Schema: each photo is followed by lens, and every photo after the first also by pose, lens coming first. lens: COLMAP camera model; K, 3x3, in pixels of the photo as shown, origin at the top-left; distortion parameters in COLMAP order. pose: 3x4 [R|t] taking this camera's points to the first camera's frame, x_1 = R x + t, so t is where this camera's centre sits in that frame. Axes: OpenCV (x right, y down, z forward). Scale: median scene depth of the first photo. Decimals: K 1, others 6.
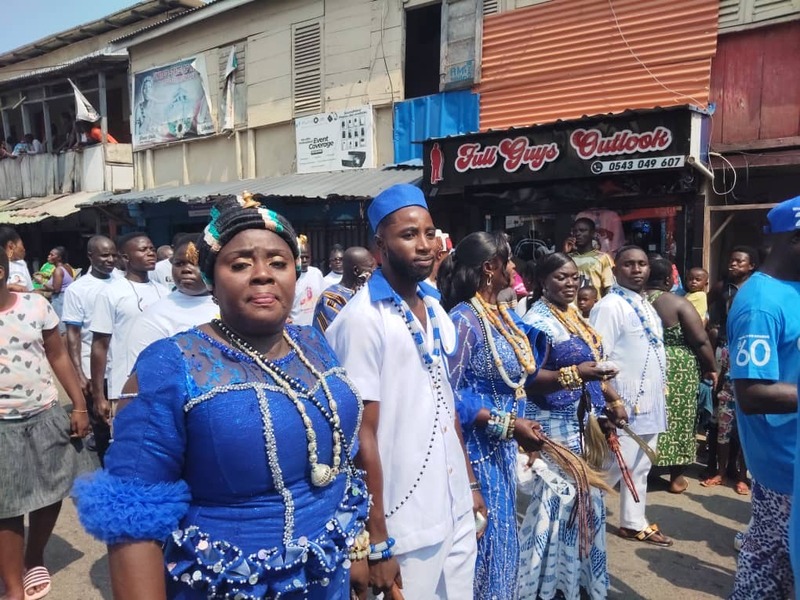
lens RADIAL K [[597.2, 0, 402.2], [0, 597.2, 289.7], [0, 0, 1]] dist [0.017371, -0.049441]
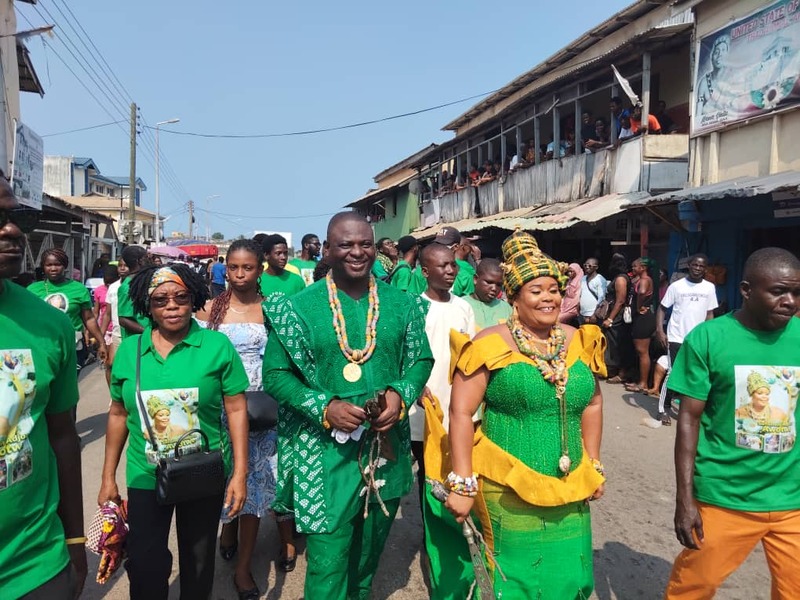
lens RADIAL K [[597.2, 0, 388.6], [0, 597.2, 299.3], [0, 0, 1]] dist [0.017371, -0.049441]
pose [[0.718355, 0.073260, -0.691809, -0.187683], [-0.075661, 0.996768, 0.026989, -0.008708], [0.691550, 0.032955, 0.721576, 0.168706]]
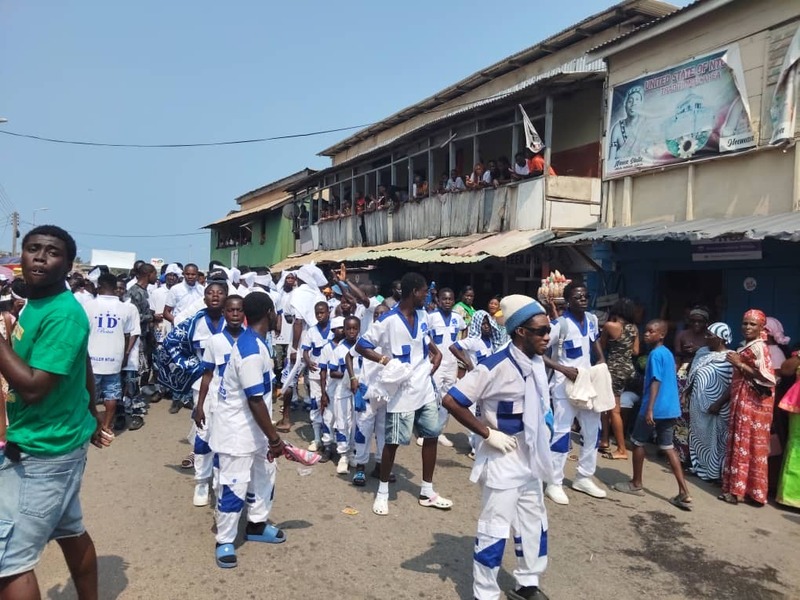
lens RADIAL K [[597.2, 0, 398.7], [0, 597.2, 298.8], [0, 0, 1]] dist [0.017371, -0.049441]
pose [[0.874560, 0.058548, -0.481369, -0.314176], [-0.088625, 0.995263, -0.039964, -0.011762], [0.476749, 0.077612, 0.875606, 0.169234]]
